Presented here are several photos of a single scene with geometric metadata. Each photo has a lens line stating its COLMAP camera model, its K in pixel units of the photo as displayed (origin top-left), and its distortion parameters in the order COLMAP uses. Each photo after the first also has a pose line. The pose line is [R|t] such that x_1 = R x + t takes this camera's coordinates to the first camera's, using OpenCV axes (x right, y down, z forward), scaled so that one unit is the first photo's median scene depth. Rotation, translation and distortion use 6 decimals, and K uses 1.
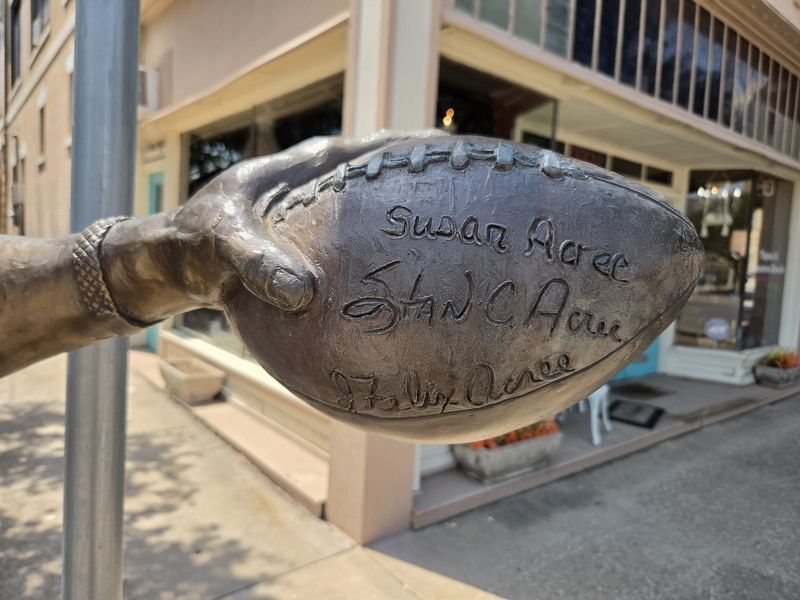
lens RADIAL K [[553.1, 0, 400.1], [0, 553.1, 287.4], [0, 0, 1]] dist [0.065284, -0.070043]
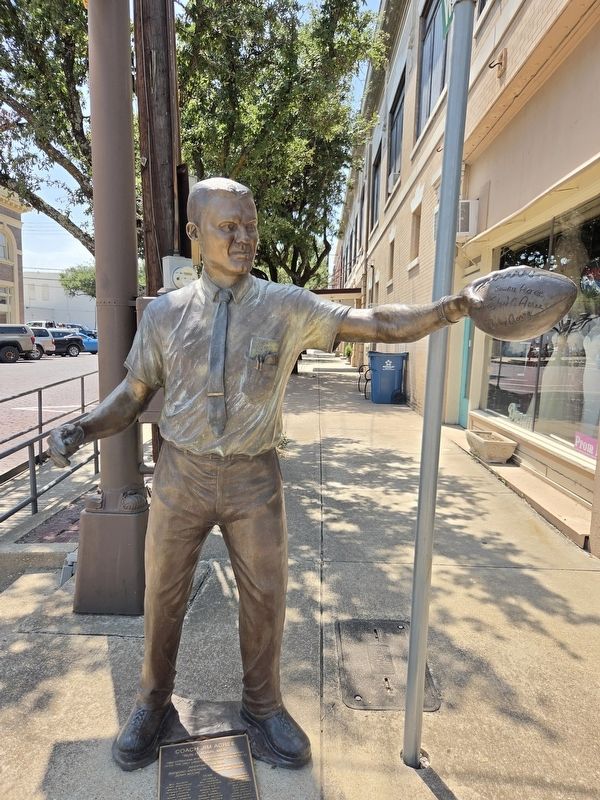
lens RADIAL K [[535.7, 0, 300.0], [0, 535.7, 400.0], [0, 0, 1]] dist [0.050597, -0.050603]
pose [[0.751353, 0.047419, -0.658195, 0.140503], [-0.037107, 0.998873, 0.029603, 0.059820], [0.658857, 0.002181, 0.752265, -0.285041]]
